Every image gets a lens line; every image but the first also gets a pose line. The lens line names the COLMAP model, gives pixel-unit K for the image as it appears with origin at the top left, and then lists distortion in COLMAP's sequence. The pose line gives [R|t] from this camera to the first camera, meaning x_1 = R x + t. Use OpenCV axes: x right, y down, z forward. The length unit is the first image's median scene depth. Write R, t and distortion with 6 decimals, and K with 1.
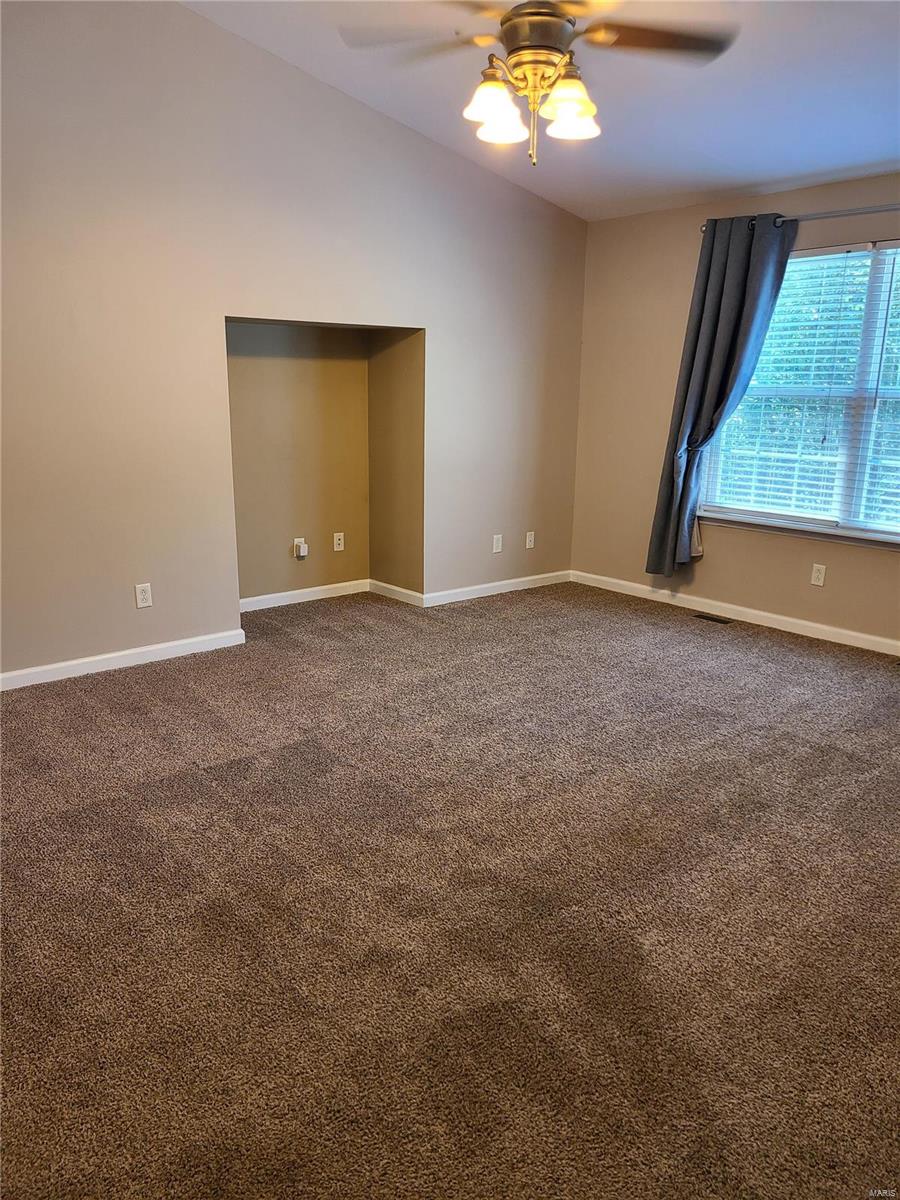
lens RADIAL K [[901.6, 0, 455.9], [0, 901.6, 607.1], [0, 0, 1]] dist [0.056807, -0.042448]
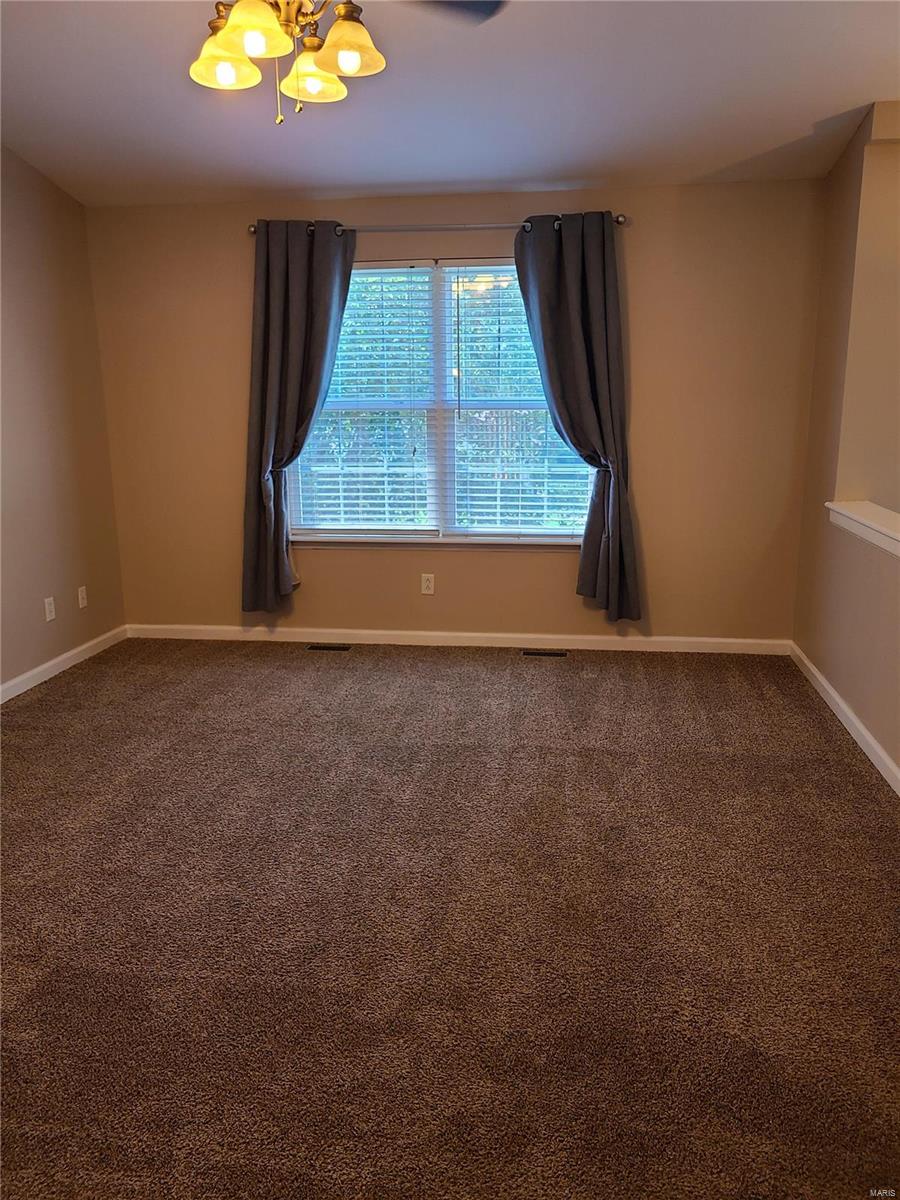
lens RADIAL K [[901.6, 0, 449.1], [0, 901.6, 591.6], [0, 0, 1]] dist [0.056807, -0.042448]
pose [[0.744377, -0.164754, 0.647116, -0.238118], [0.182843, 0.982337, 0.039775, -0.063899], [-0.642240, 0.088713, 0.761353, 0.225751]]
